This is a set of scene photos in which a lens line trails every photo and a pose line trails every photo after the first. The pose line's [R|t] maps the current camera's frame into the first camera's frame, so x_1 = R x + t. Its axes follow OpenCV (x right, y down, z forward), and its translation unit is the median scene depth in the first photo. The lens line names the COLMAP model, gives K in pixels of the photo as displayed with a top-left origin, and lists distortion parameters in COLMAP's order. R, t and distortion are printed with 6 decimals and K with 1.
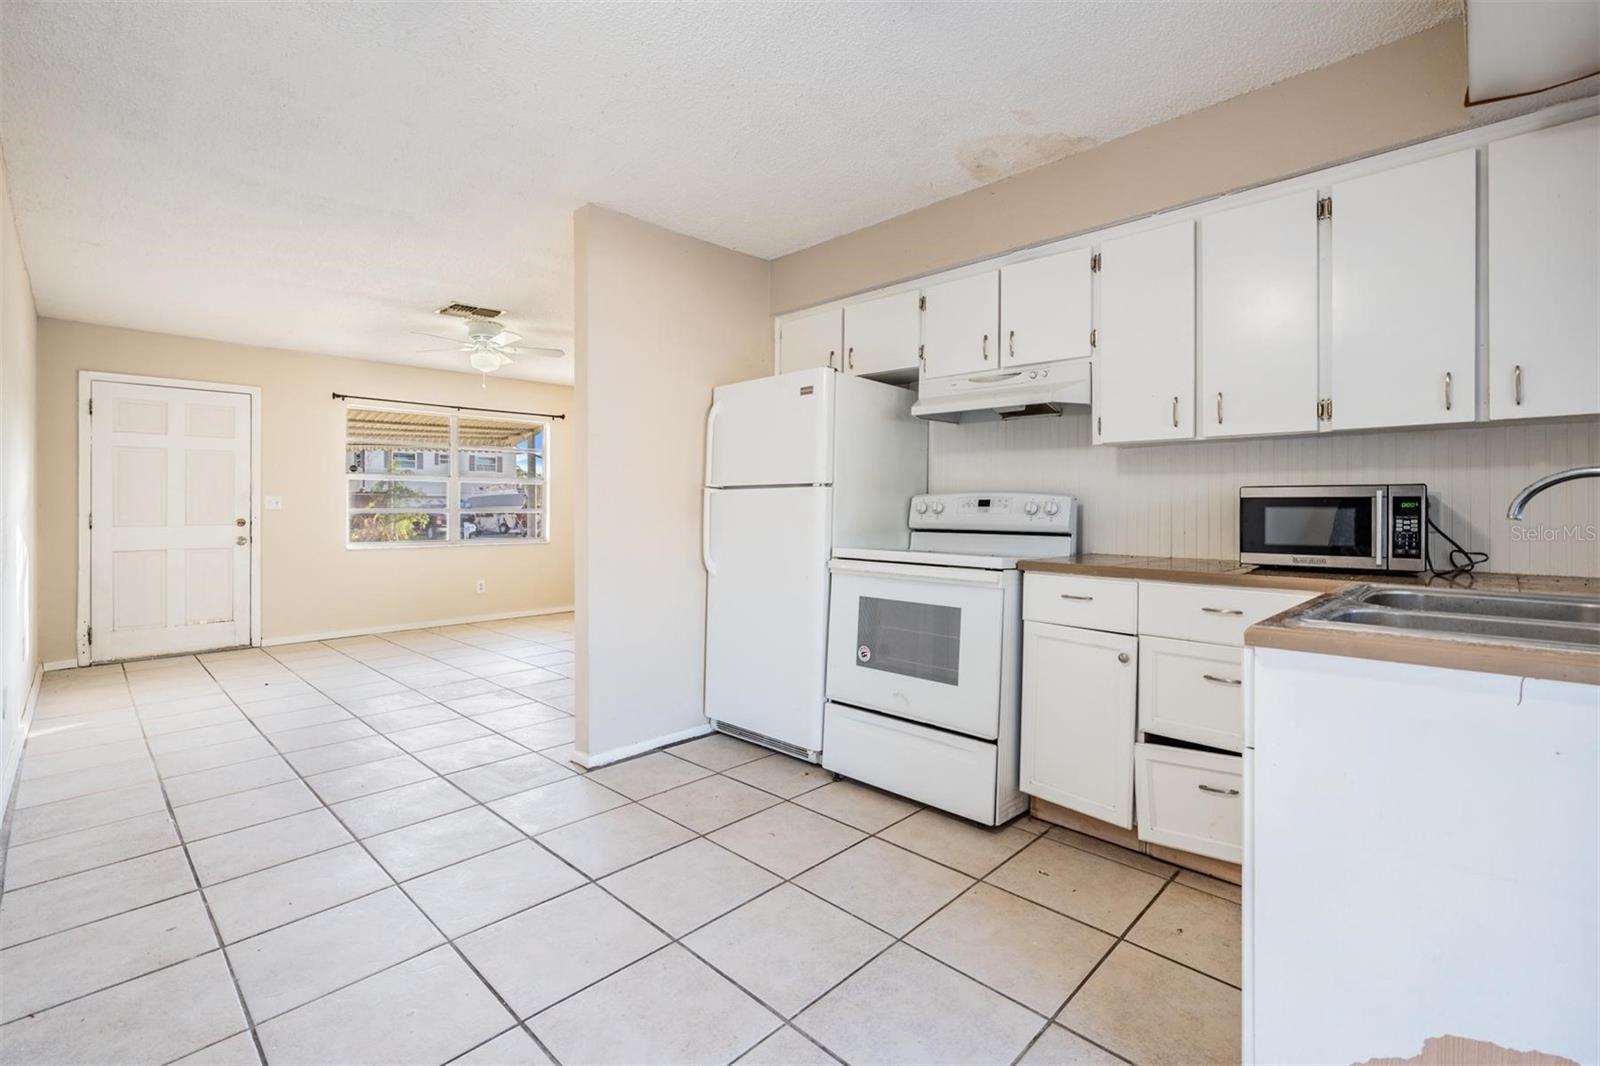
lens RADIAL K [[711.9, 0, 800.4], [0, 711.9, 504.0], [0, 0, 1]] dist [-0.000114, -0.000049]
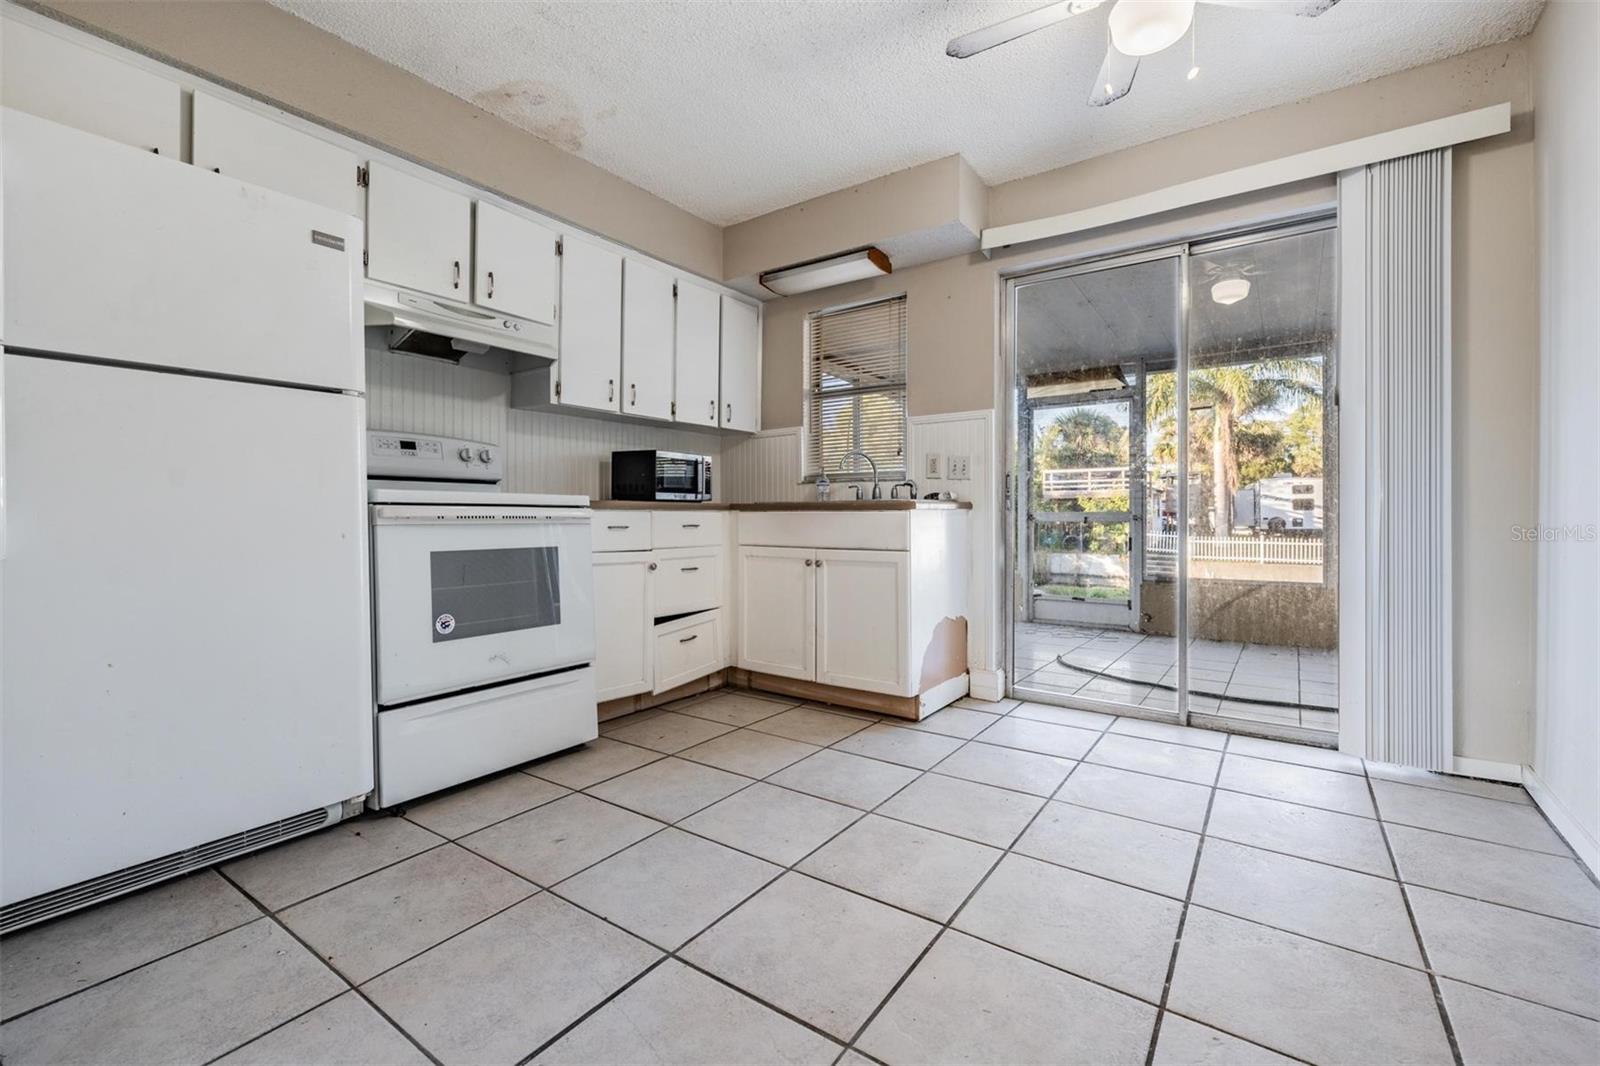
lens RADIAL K [[687.3, 0, 785.0], [0, 687.3, 509.8], [0, 0, 1]] dist [-0.000406, -0.000434]
pose [[-0.146255, 0.000198, 0.989247, -0.606096], [-0.006850, 0.999976, -0.001213, 0.071865], [-0.989223, -0.006954, -0.146250, 0.636743]]
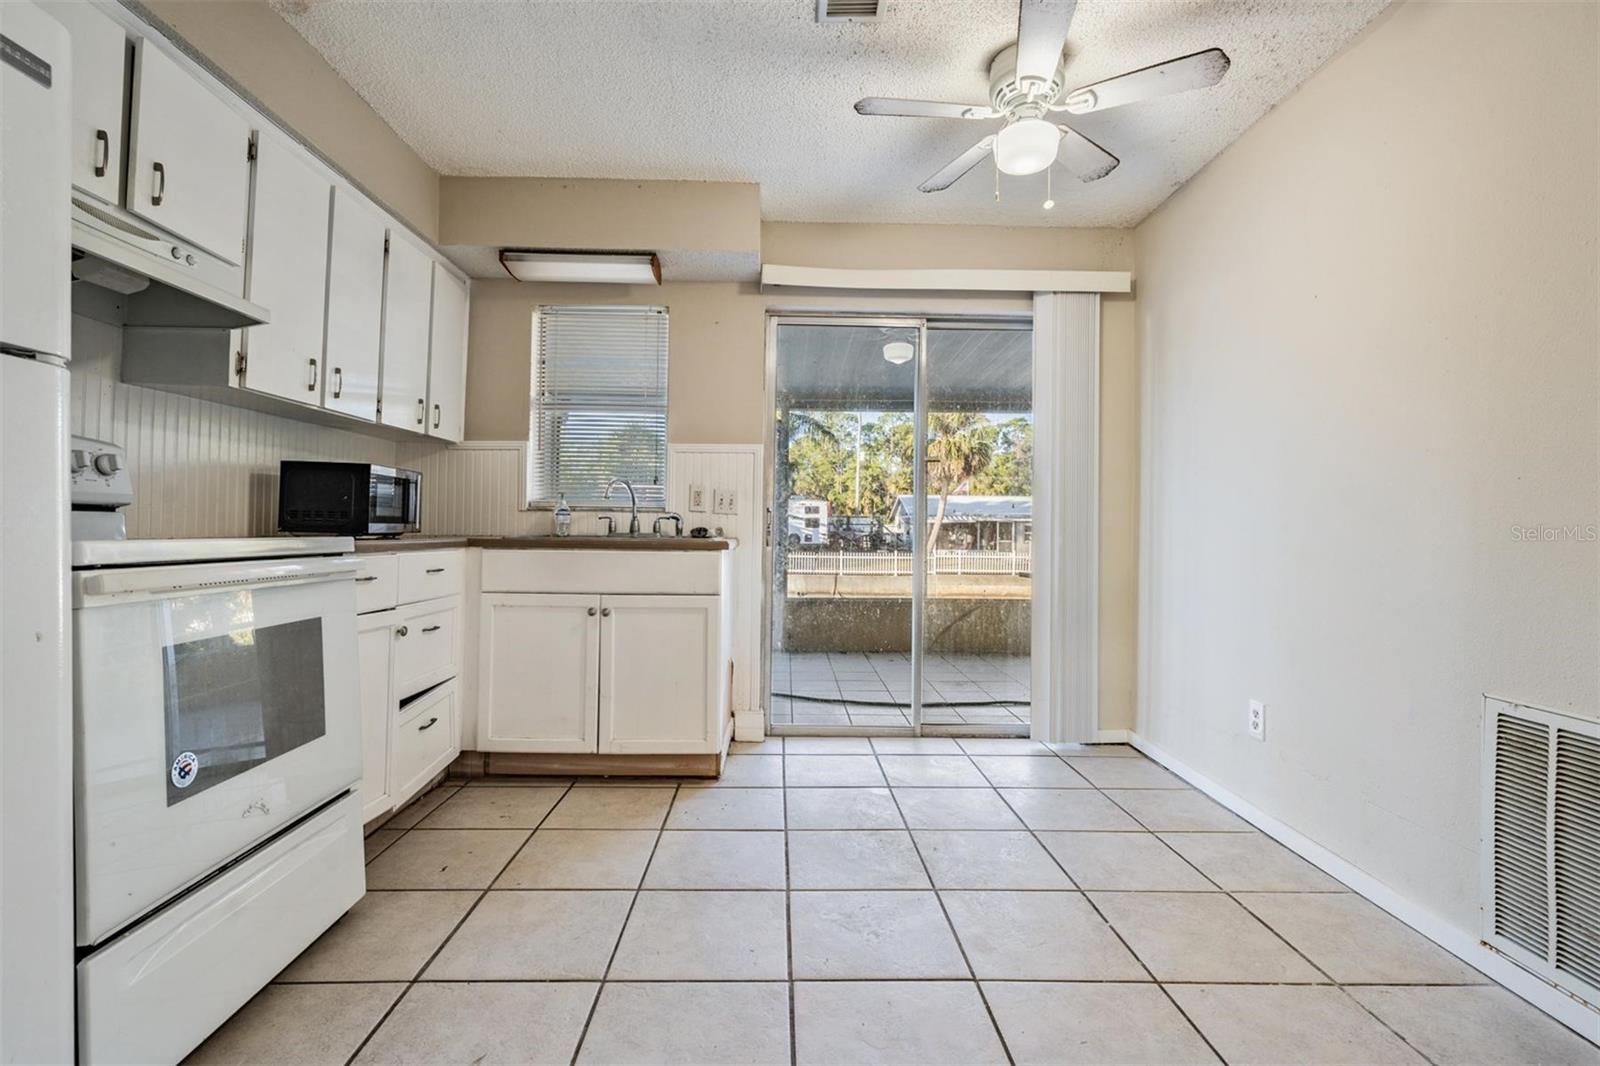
lens RADIAL K [[738.8, 0, 792.9], [0, 738.8, 508.6], [0, 0, 1]] dist [-0.001582, -0.000141]
pose [[-0.711429, 0.003971, 0.702747, -0.439630], [-0.021639, 0.999386, -0.027555, 0.042640], [-0.702425, -0.034810, -0.710906, 0.914287]]
